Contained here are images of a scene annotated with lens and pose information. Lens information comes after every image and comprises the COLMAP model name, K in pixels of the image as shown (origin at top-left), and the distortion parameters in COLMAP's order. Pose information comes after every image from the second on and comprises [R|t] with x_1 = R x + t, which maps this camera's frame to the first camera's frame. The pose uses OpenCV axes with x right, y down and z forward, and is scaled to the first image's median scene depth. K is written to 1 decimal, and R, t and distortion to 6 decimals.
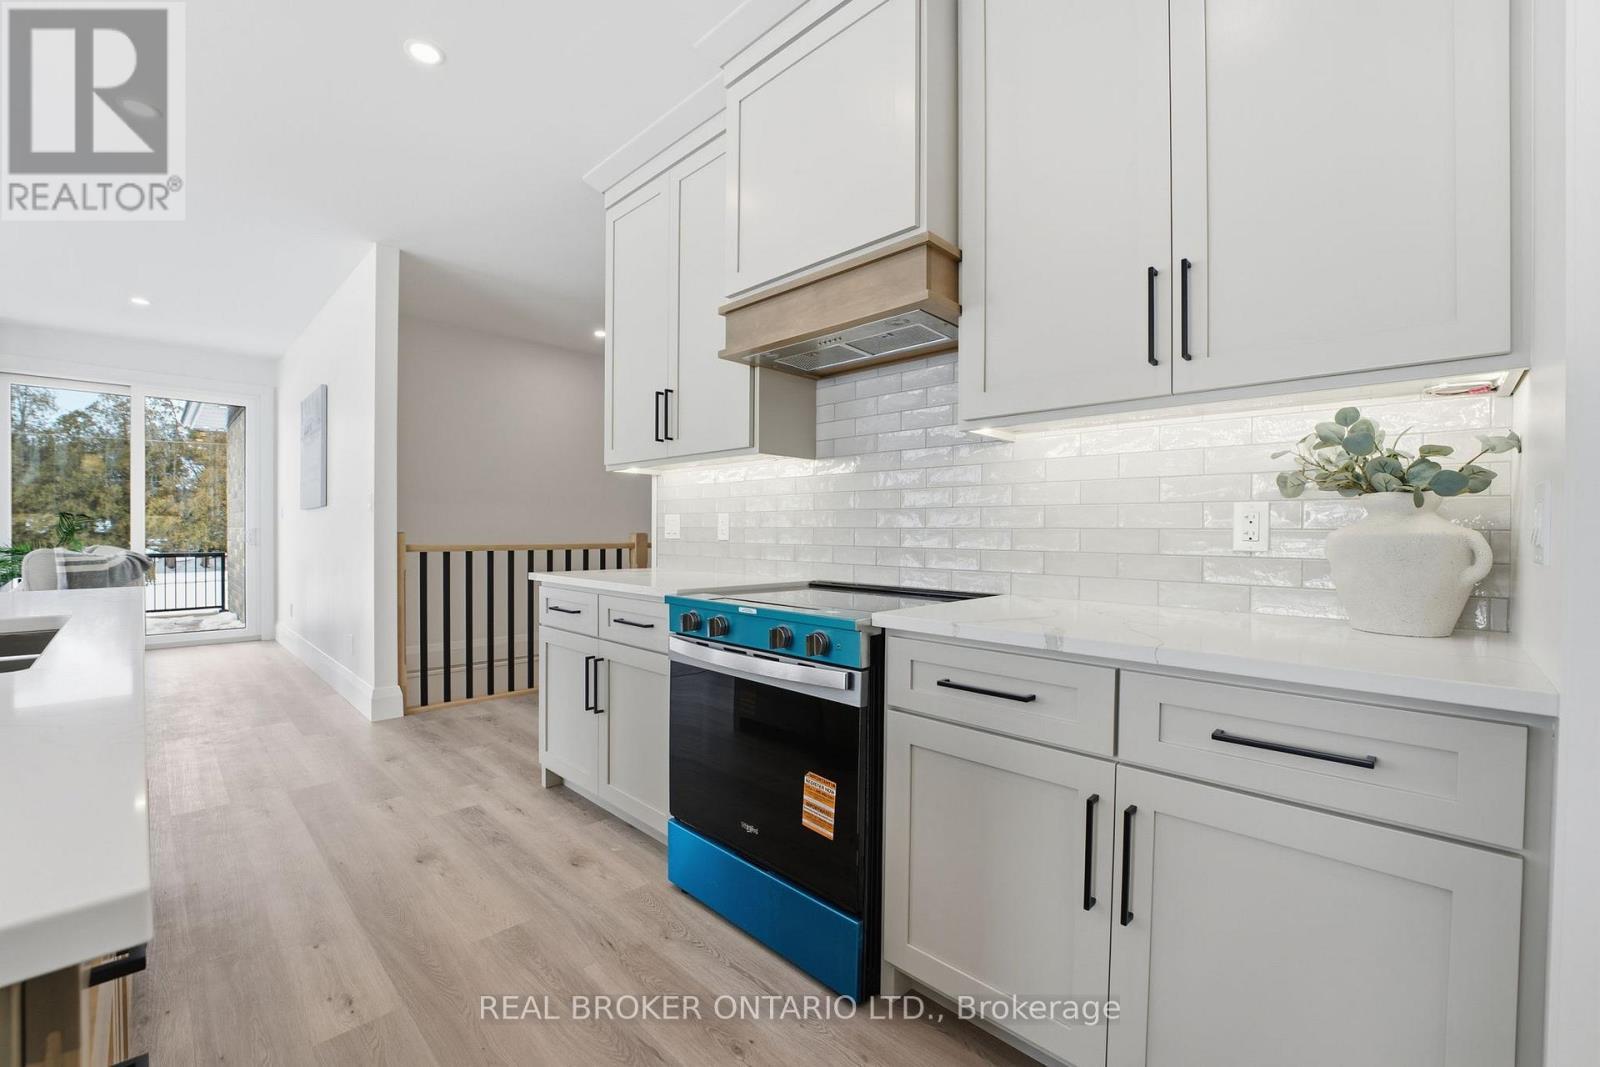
lens RADIAL K [[669.6, 0, 800.2], [0, 669.6, 529.8], [0, 0, 1]] dist [-0.020013, -0.000133]
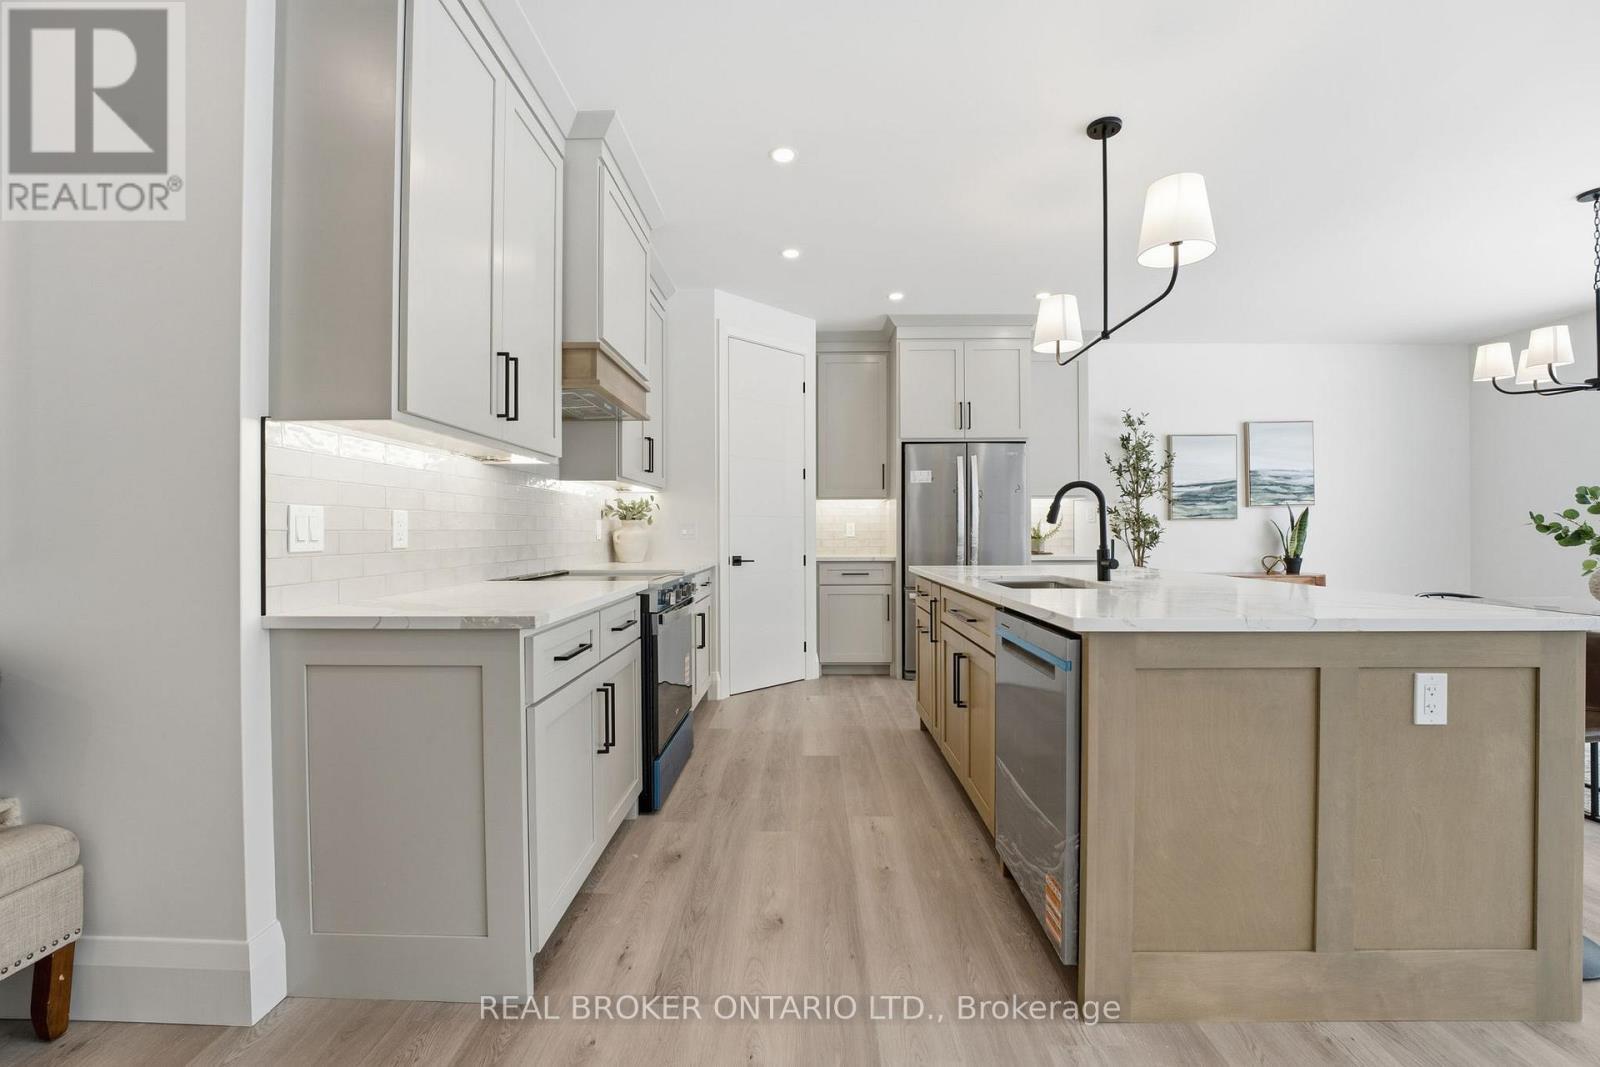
lens RADIAL K [[669.6, 0, 799.0], [0, 669.6, 533.6], [0, 0, 1]] dist [-0.020013, -0.000133]
pose [[-0.695119, 0.006773, 0.718863, -1.230586], [0.009869, 0.999951, 0.000122, 0.005468], [-0.718827, 0.007180, -0.695152, 1.601106]]
